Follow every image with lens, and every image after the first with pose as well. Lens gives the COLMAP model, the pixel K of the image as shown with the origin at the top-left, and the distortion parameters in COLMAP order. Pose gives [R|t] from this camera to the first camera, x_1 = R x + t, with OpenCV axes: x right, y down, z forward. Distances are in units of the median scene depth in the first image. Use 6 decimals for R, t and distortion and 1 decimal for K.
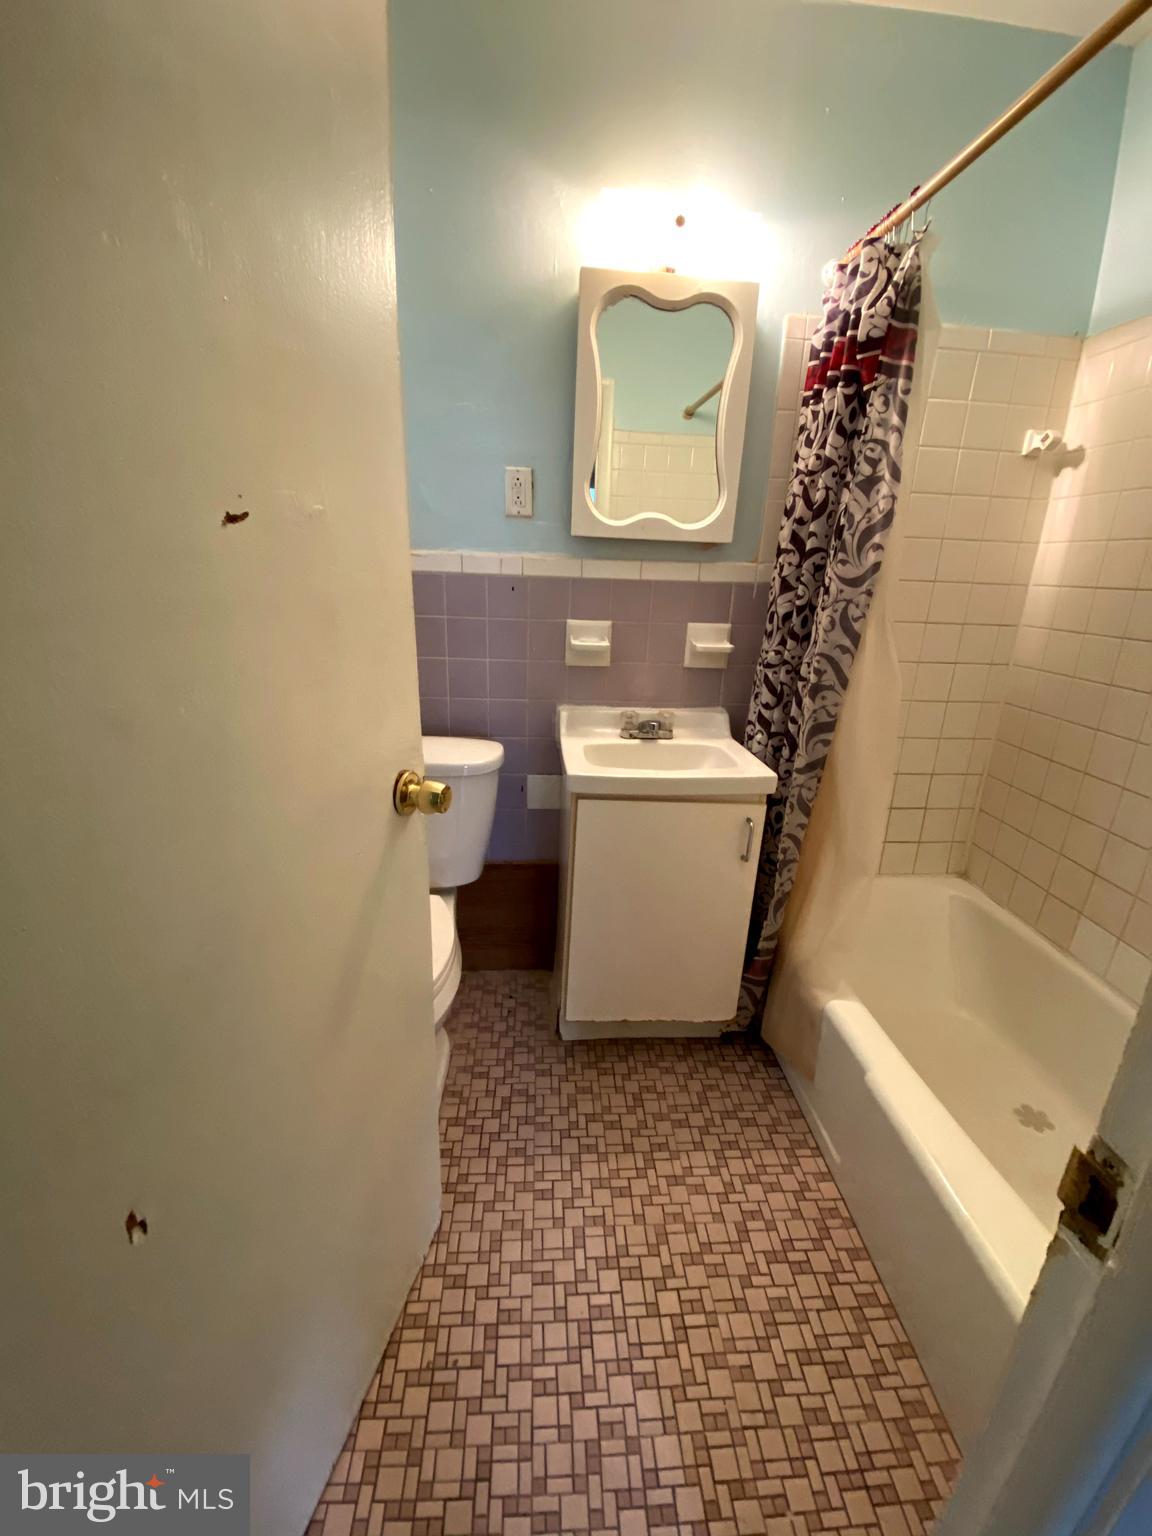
lens RADIAL K [[616.1, 0, 575.3], [0, 616.1, 772.6], [0, 0, 1]] dist [-0.027831, -0.001221]
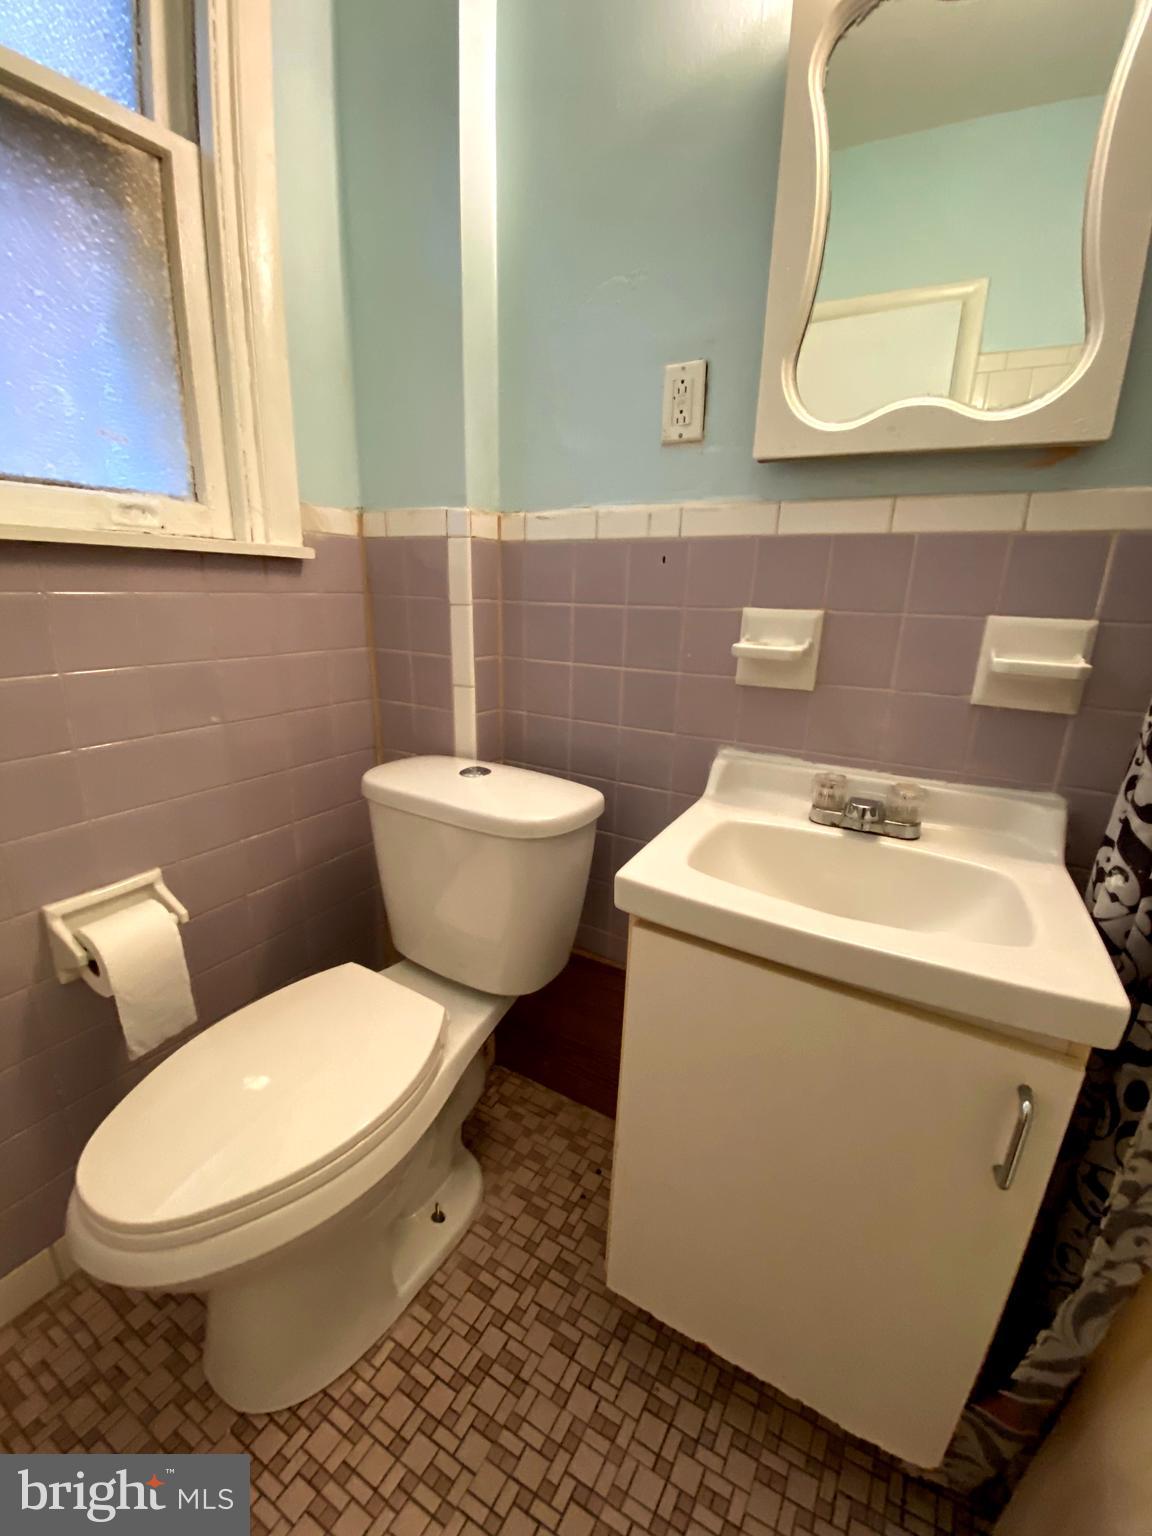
lens RADIAL K [[616.1, 0, 574.1], [0, 616.1, 764.2], [0, 0, 1]] dist [-0.027831, -0.001221]
pose [[0.837147, 0.130700, -0.531133, 0.184805], [-0.146786, 0.989095, 0.012037, -0.083295], [0.526914, 0.067886, 0.847203, 0.425535]]
